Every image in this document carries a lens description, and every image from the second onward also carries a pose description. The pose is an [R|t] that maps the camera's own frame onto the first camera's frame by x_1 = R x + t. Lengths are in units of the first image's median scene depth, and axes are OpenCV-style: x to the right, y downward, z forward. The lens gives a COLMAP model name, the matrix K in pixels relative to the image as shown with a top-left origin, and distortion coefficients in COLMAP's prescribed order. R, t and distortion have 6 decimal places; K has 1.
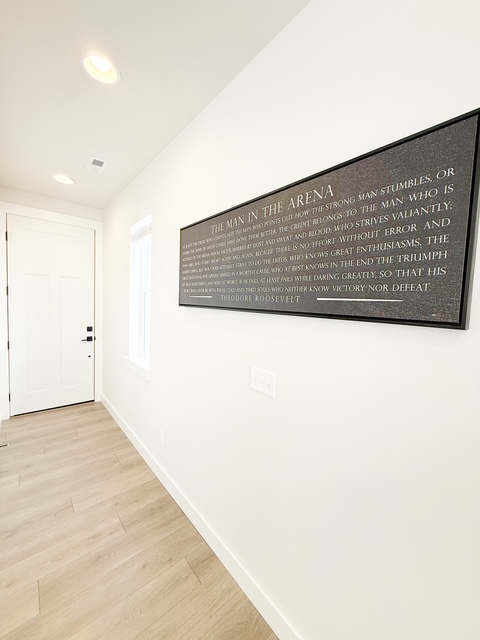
lens RADIAL K [[254.2, 0, 240.0], [0, 254.2, 320.0], [0, 0, 1]] dist [-0.001249, -0.000076]
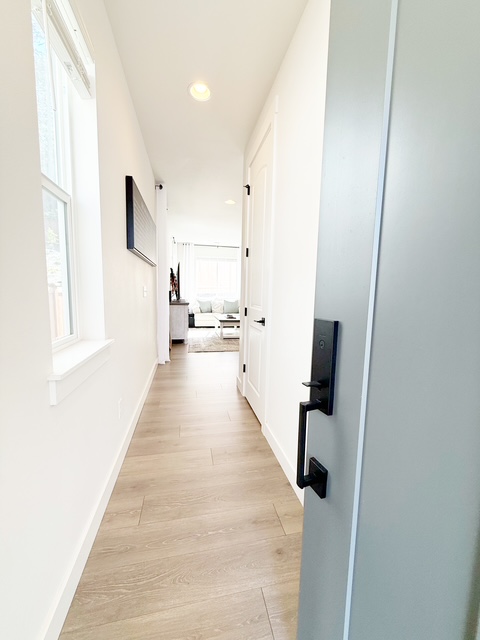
lens RADIAL K [[254.2, 0, 240.0], [0, 254.2, 320.0], [0, 0, 1]] dist [-0.001249, -0.000076]
pose [[-0.875841, -0.108186, 0.470317, -0.920999], [-0.021304, 0.982266, 0.186277, 0.022203], [-0.482129, 0.153129, -0.862614, 1.358407]]
